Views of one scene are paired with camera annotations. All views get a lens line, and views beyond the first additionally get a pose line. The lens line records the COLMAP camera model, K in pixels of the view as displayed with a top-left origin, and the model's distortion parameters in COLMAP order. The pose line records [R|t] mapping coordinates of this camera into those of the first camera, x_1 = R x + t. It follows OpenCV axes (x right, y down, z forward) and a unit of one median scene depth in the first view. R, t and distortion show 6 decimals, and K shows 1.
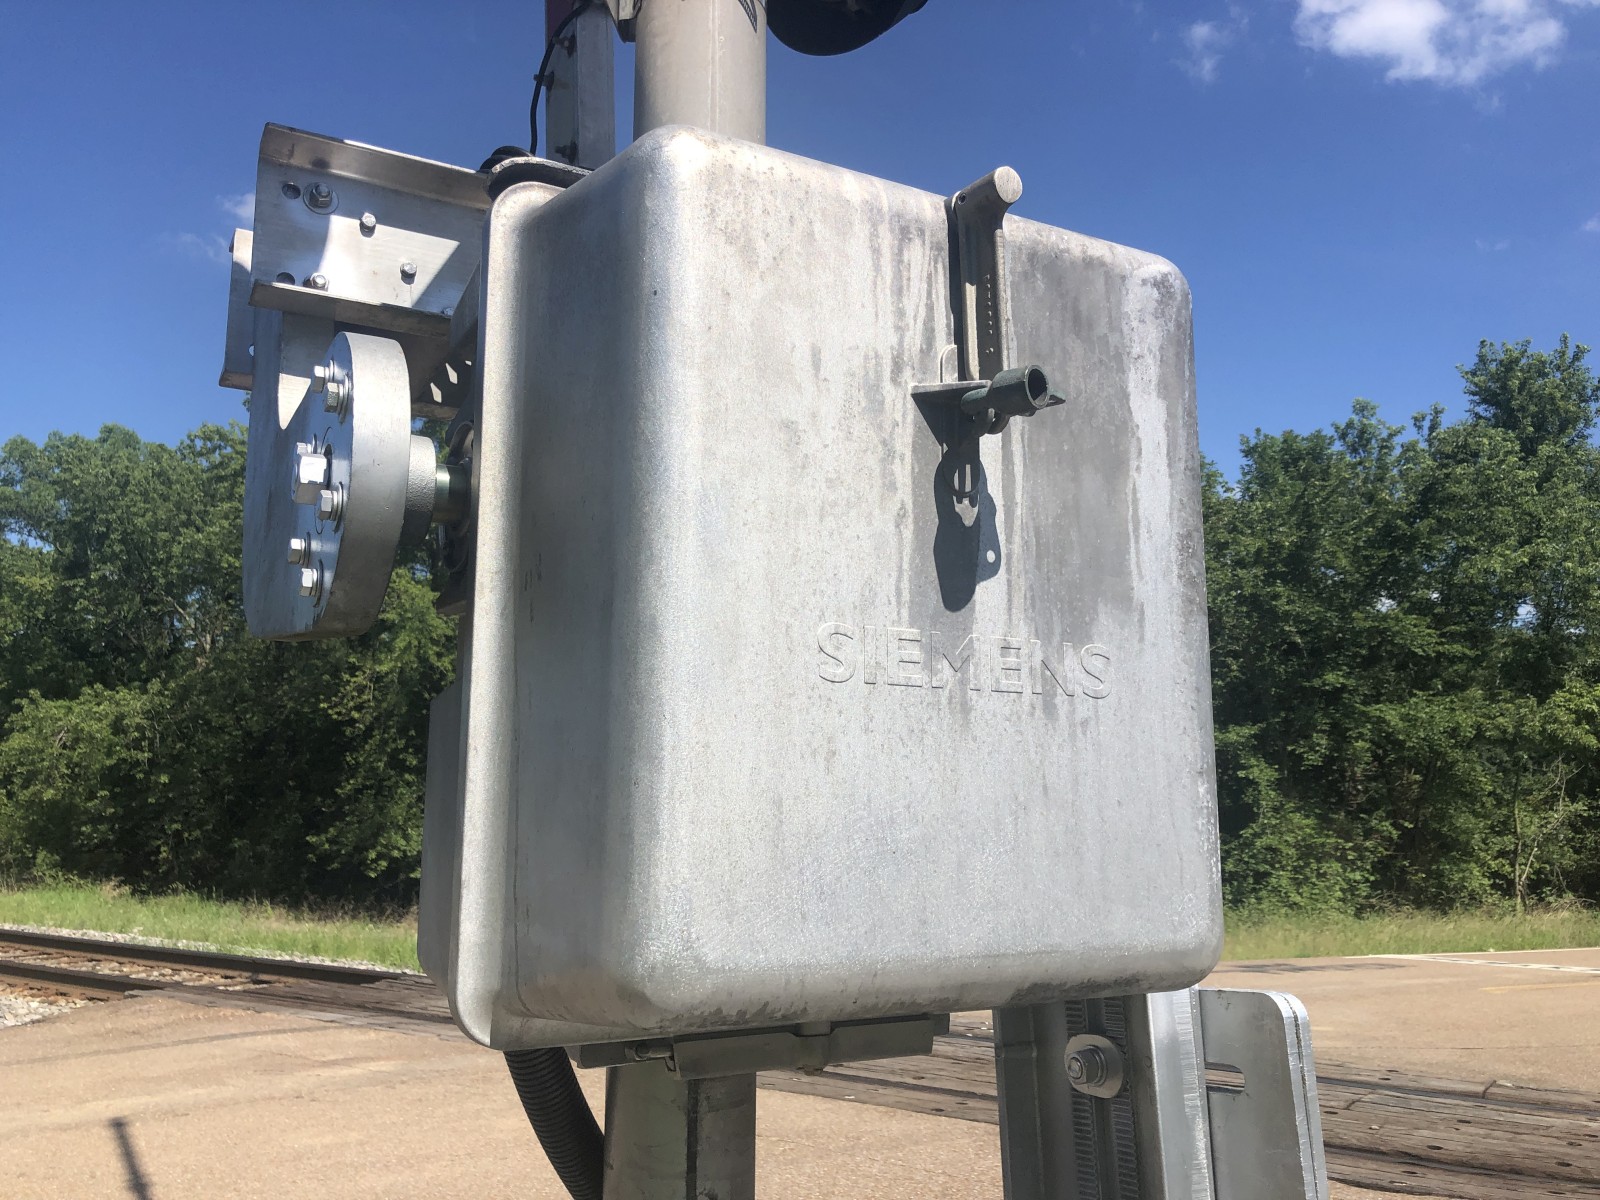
lens RADIAL K [[1324.4, 0, 810.5], [0, 1324.4, 605.2], [0, 0, 1]] dist [0.060380, -0.080830]
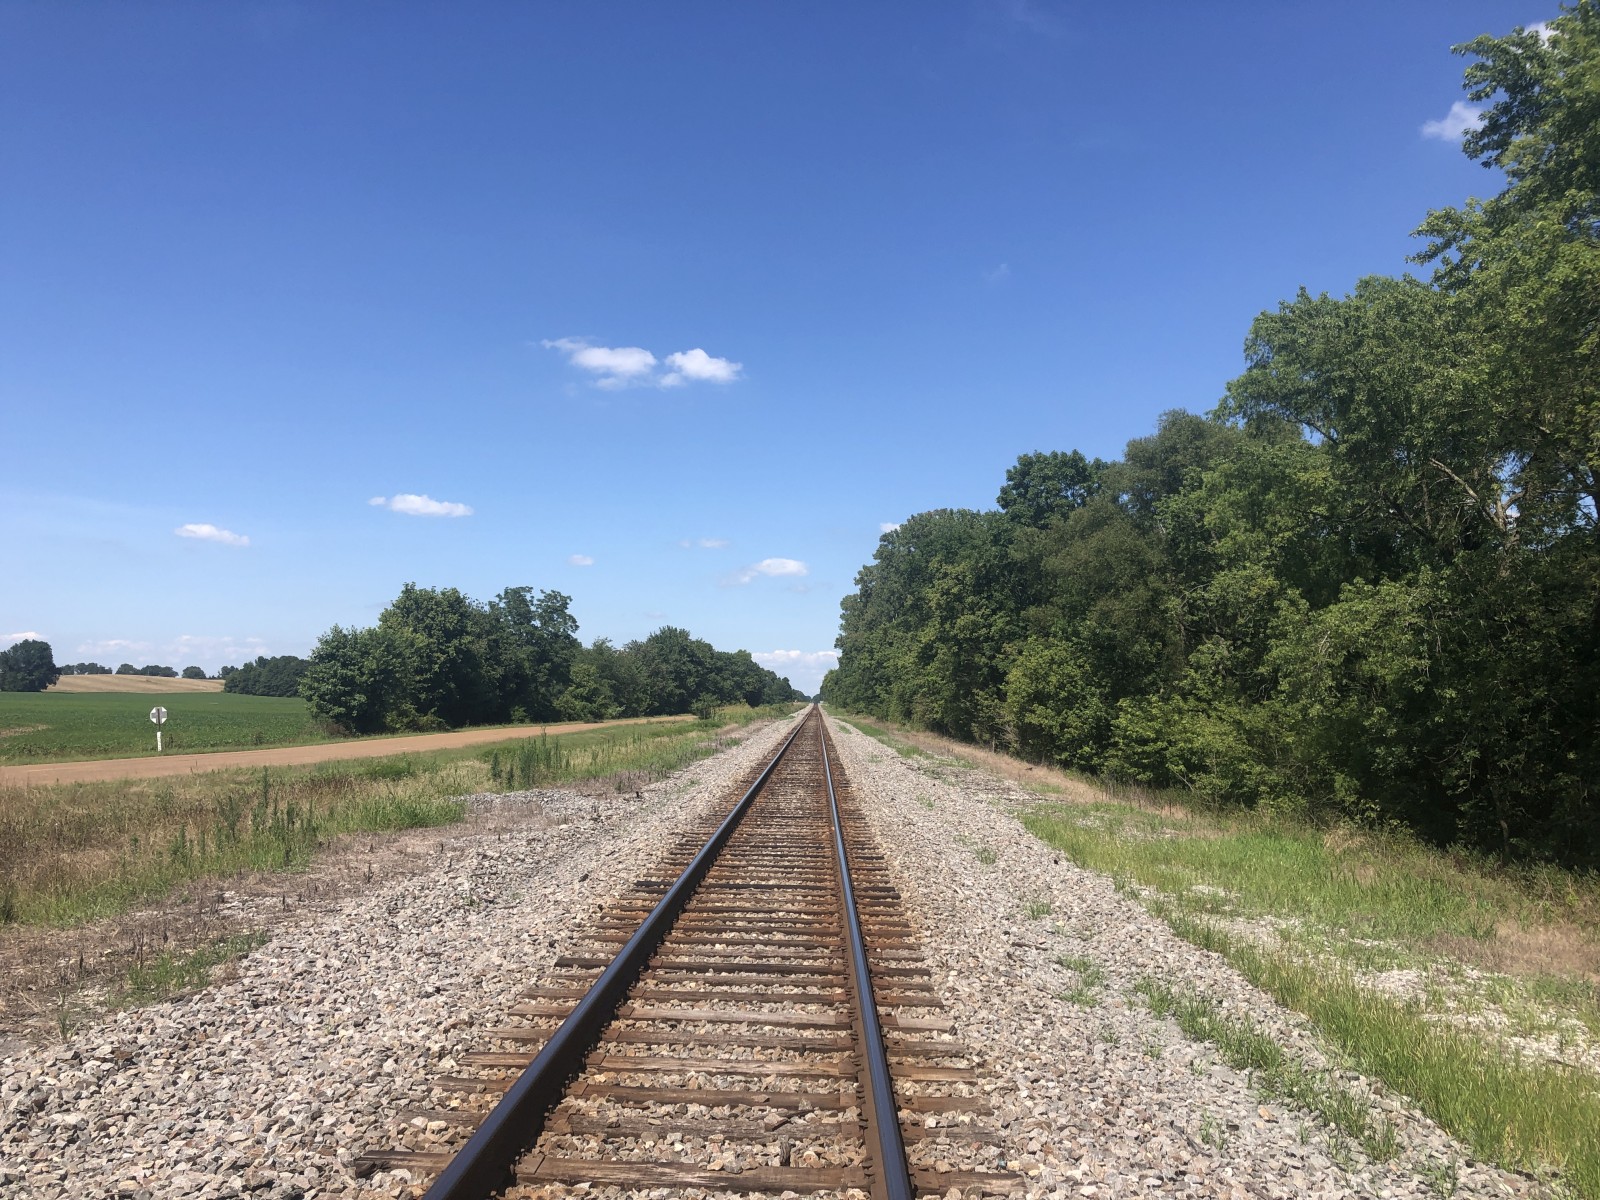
lens RADIAL K [[1324.4, 0, 810.5], [0, 1324.4, 605.2], [0, 0, 1]] dist [0.060380, -0.080830]
pose [[0.569503, -0.057540, -0.819973, -0.048921], [0.106111, 0.994347, 0.003922, 0.036113], [0.815111, -0.089241, 0.572389, 0.247756]]
